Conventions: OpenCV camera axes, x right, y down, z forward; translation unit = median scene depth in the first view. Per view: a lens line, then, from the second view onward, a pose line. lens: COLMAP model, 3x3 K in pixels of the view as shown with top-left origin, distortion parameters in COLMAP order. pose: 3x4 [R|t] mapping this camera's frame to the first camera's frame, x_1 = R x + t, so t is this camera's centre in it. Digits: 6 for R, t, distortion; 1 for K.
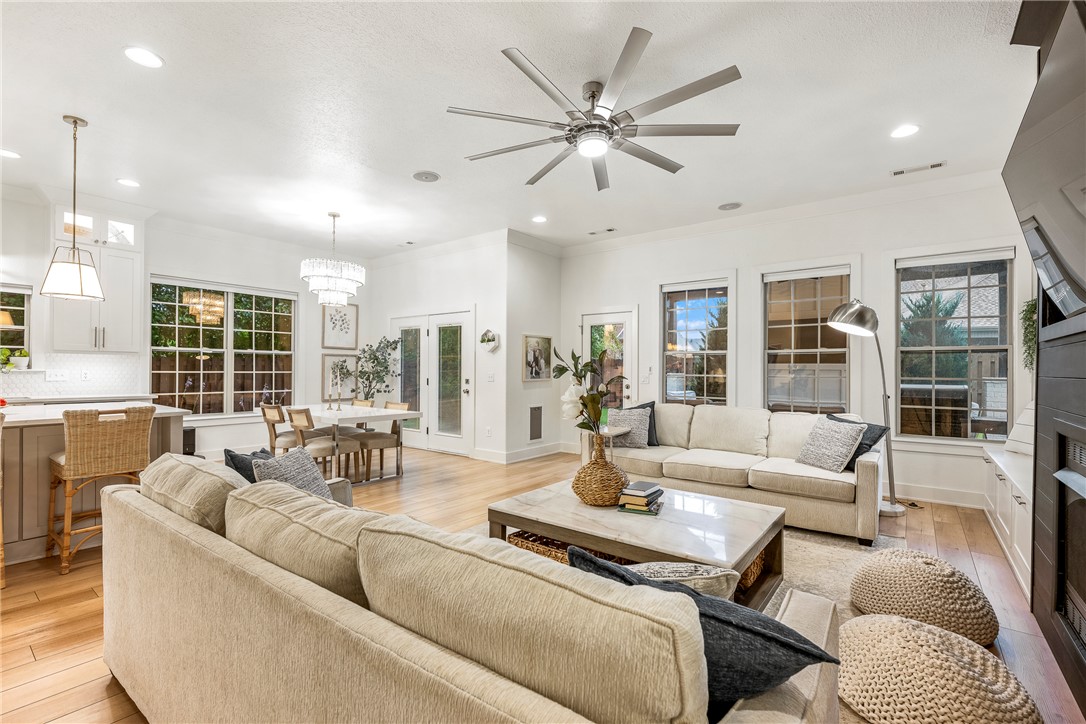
lens RADIAL K [[473.9, 0, 536.7], [0, 473.9, 368.1], [0, 0, 1]] dist [0.001395, 0.000578]
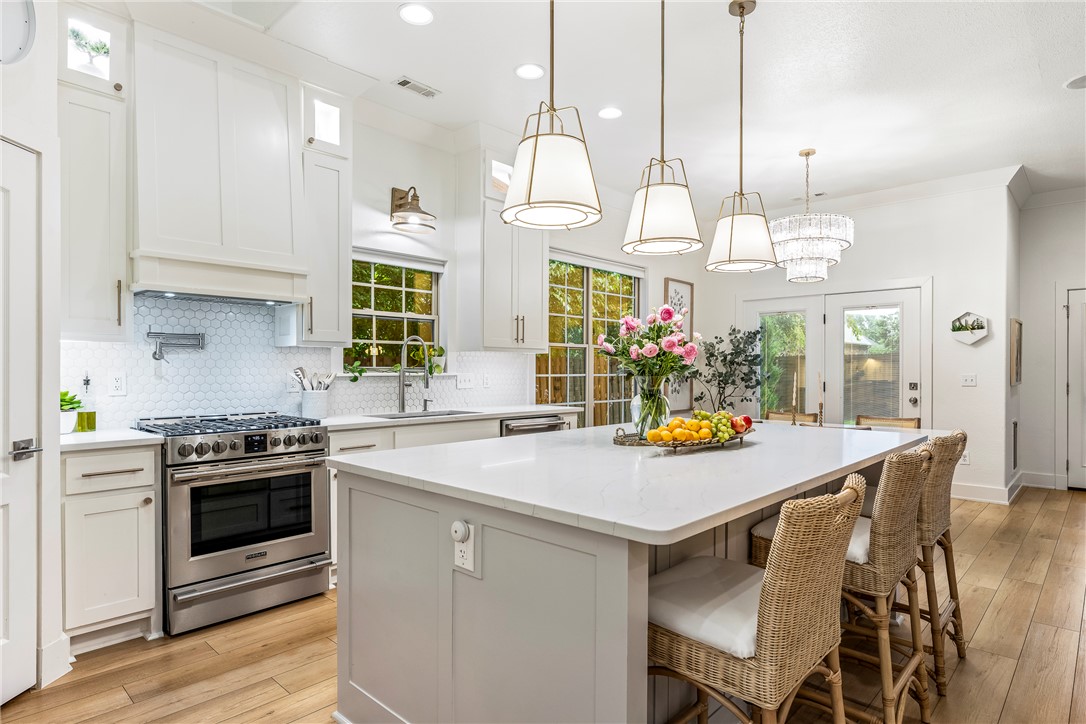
lens RADIAL K [[593.6, 0, 553.7], [0, 593.6, 371.8], [0, 0, 1]] dist [0.013557, -0.001028]
pose [[0.995500, -0.005491, -0.094604, -0.603522], [0.006216, 0.999953, 0.007373, -0.003856], [0.094559, -0.007928, 0.995488, 0.061265]]
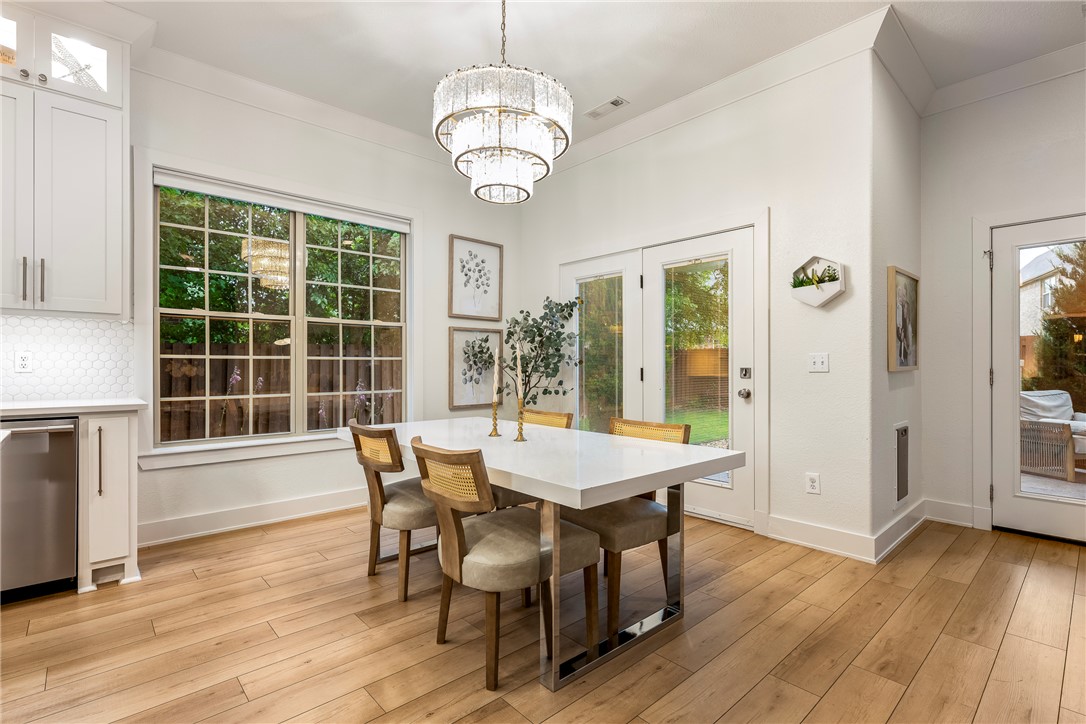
lens RADIAL K [[507.9, 0, 536.3], [0, 507.9, 364.0], [0, 0, 1]] dist [0.004967, -0.000682]
pose [[0.983233, -0.007492, -0.182202, -0.263819], [0.007624, 0.999971, 0.000021, 0.017370], [0.182196, -0.001409, 0.983261, 0.459582]]
